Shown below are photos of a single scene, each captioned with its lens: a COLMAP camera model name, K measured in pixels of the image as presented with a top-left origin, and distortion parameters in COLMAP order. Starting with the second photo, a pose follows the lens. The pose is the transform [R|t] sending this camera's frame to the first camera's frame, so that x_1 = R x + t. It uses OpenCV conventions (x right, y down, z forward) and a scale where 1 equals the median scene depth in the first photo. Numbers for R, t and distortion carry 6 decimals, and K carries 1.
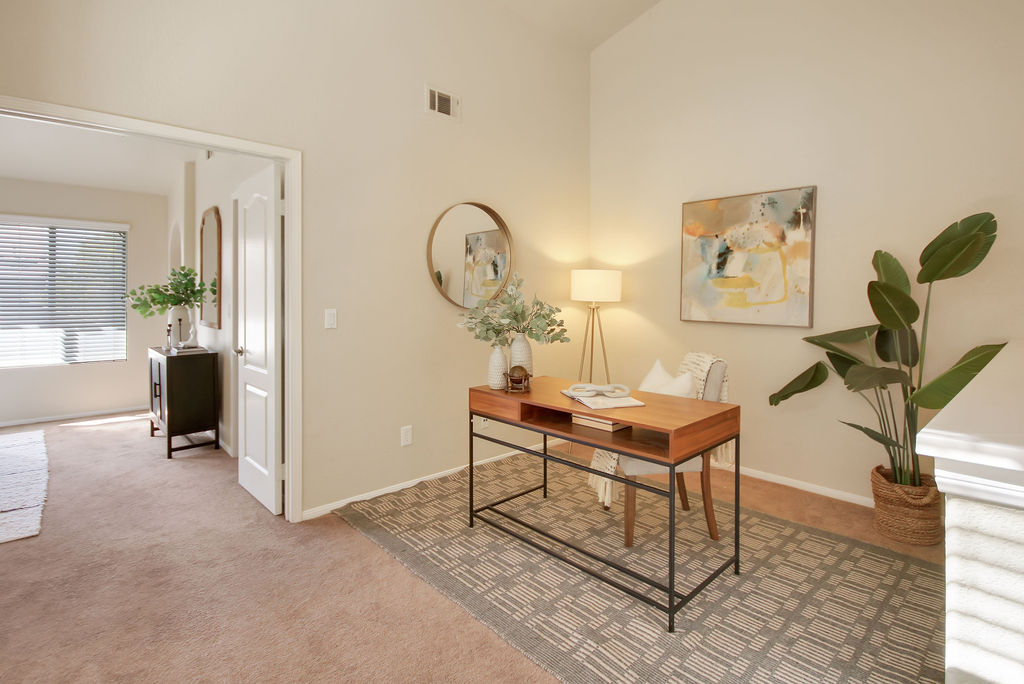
lens RADIAL K [[494.1, 0, 521.3], [0, 494.1, 303.3], [0, 0, 1]] dist [-0.000342, 0.000057]
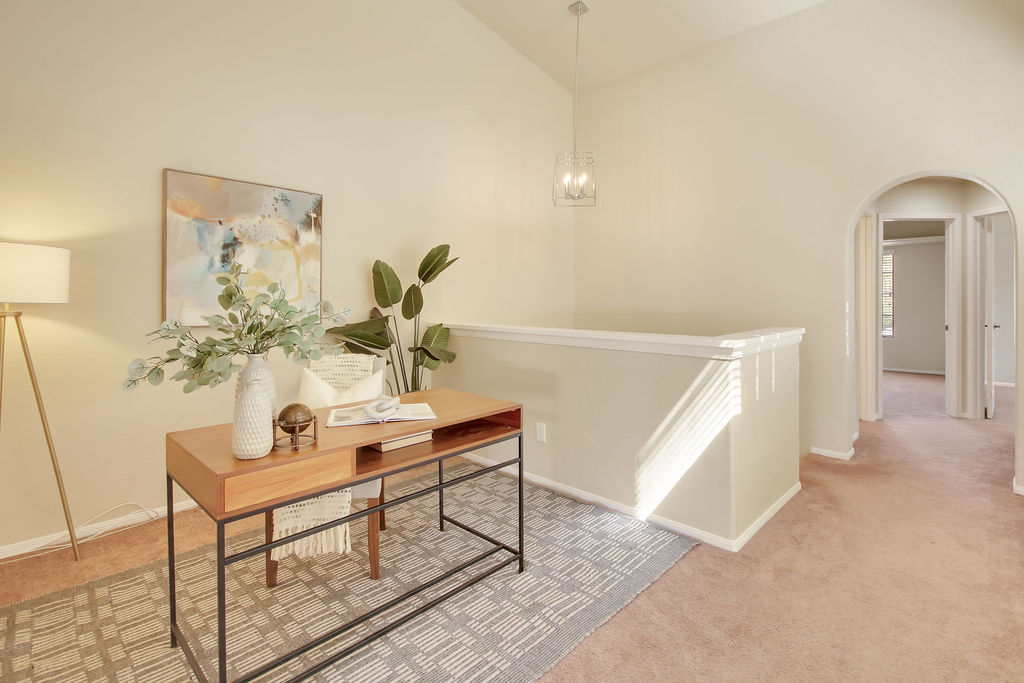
lens RADIAL K [[494.1, 0, 521.3], [0, 494.1, 302.8], [0, 0, 1]] dist [-0.000342, 0.000057]
pose [[-0.048172, 0.001106, 0.998838, -0.501679], [0.022661, 0.999743, -0.000014, 0.011486], [-0.998582, 0.022634, -0.048185, 0.590150]]
